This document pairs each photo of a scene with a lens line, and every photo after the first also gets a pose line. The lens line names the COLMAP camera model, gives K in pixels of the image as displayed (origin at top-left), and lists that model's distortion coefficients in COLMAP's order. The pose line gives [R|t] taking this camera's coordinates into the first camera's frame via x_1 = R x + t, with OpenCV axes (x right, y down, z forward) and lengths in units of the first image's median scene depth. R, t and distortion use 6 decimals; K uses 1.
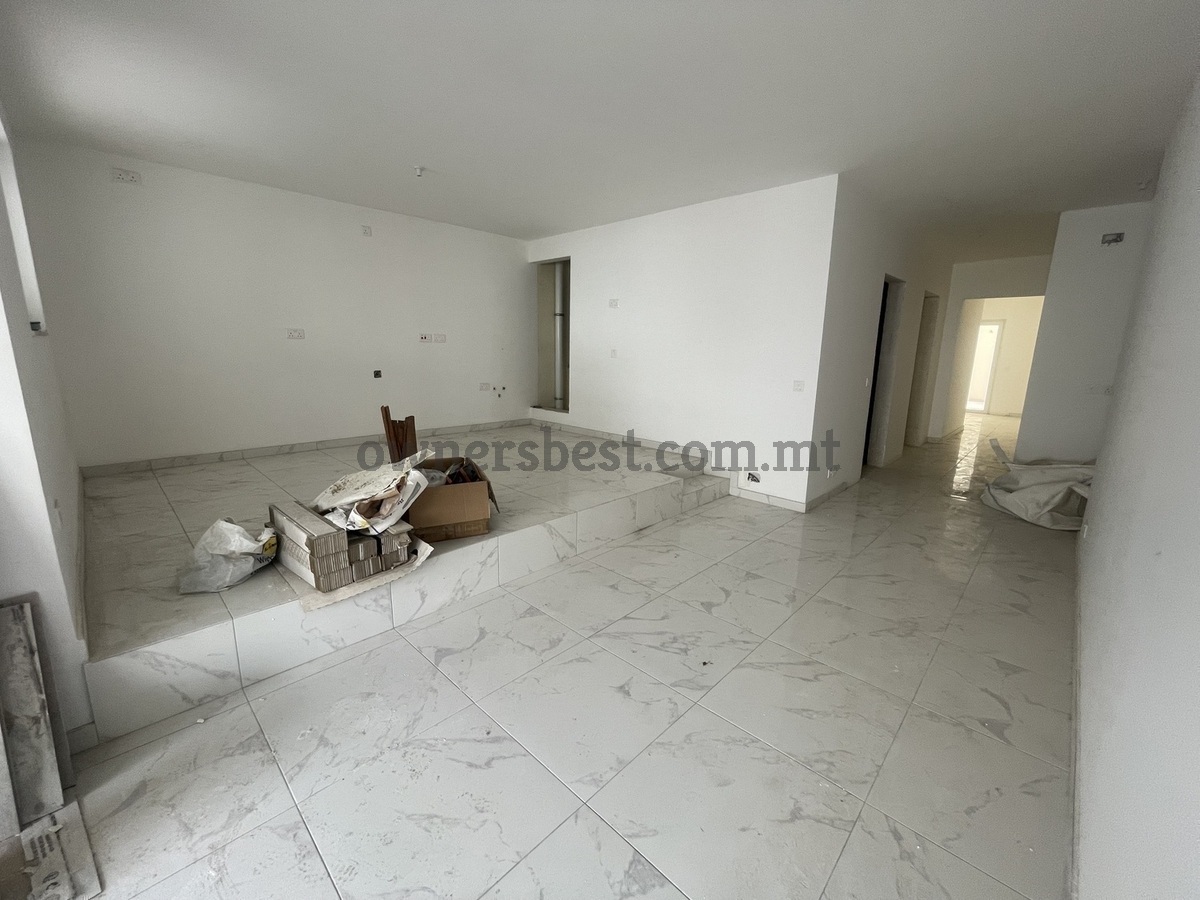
lens RADIAL K [[488.4, 0, 597.7], [0, 488.4, 448.1], [0, 0, 1]] dist [0.002054, 0.000273]
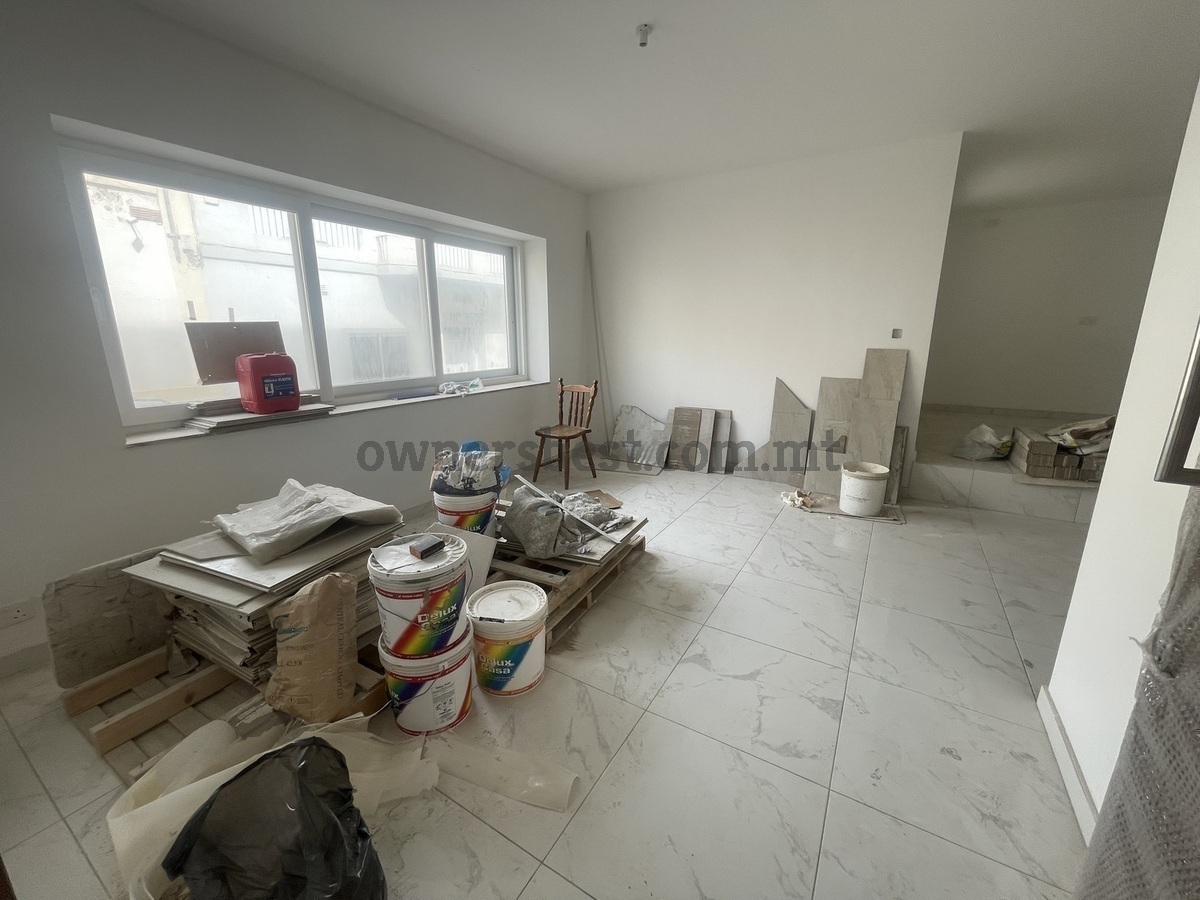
lens RADIAL K [[488.4, 0, 596.3], [0, 488.4, 450.6], [0, 0, 1]] dist [0.002054, 0.000273]
pose [[0.219150, 0.208005, -0.953261, 0.689084], [-0.187464, 0.967785, 0.168077, 0.204032], [0.957513, 0.141868, 0.251084, -0.851008]]
